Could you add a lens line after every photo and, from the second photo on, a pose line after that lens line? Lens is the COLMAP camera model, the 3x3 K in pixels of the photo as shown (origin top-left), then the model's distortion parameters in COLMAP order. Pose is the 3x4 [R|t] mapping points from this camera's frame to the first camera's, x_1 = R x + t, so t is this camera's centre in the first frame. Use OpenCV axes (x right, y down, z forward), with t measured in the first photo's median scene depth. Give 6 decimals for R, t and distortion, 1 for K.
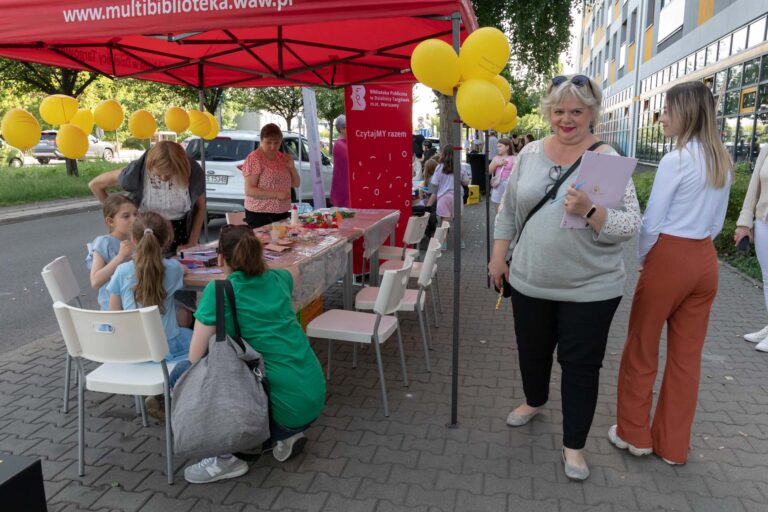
lens RADIAL K [[609.1, 0, 383.0], [0, 609.1, 256.6], [0, 0, 1]] dist [-0.081248, 0.059573]
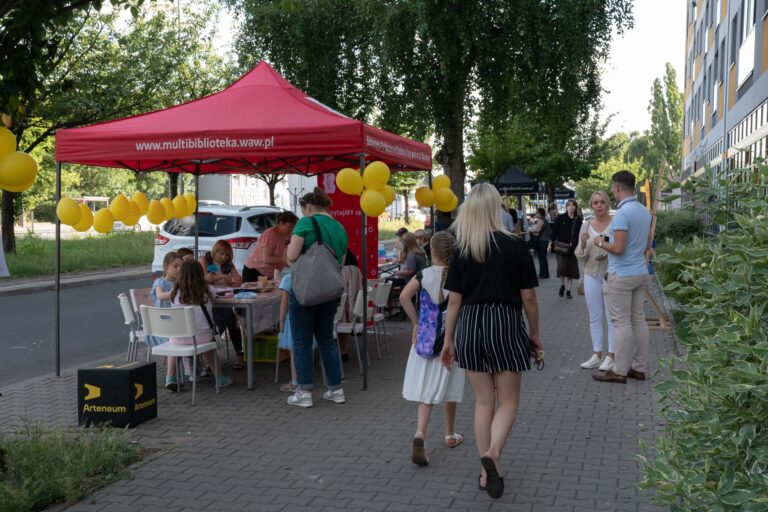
lens RADIAL K [[947.7, 0, 380.0], [0, 947.7, 253.4], [0, 0, 1]] dist [0.046183, 0.000000]
pose [[0.999275, 0.000527, -0.038069, 0.125378], [-0.005945, 0.989798, -0.142353, 0.134928], [0.037606, 0.142476, 0.989084, -0.791260]]
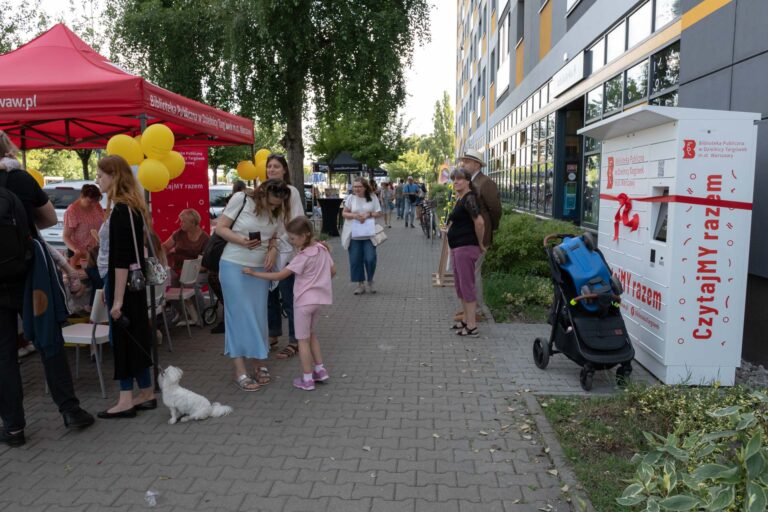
lens RADIAL K [[609.1, 0, 378.7], [0, 609.1, 252.4], [0, 0, 1]] dist [-0.081248, 0.059573]
pose [[0.988680, -0.020166, 0.148676, 0.210839], [0.031555, 0.996711, -0.074646, 0.034676], [-0.146682, 0.078492, 0.986065, -0.249368]]
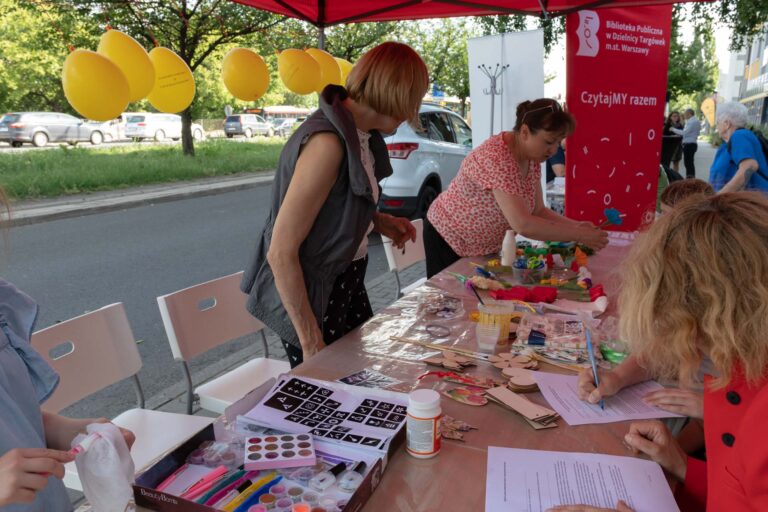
lens RADIAL K [[609.1, 0, 381.9], [0, 609.1, 253.5], [0, 0, 1]] dist [-0.081248, 0.059573]
pose [[0.979879, 0.043575, -0.194776, -0.106129], [-0.038441, 0.998809, 0.030063, -0.062839], [0.195853, -0.021971, 0.980387, 0.387083]]
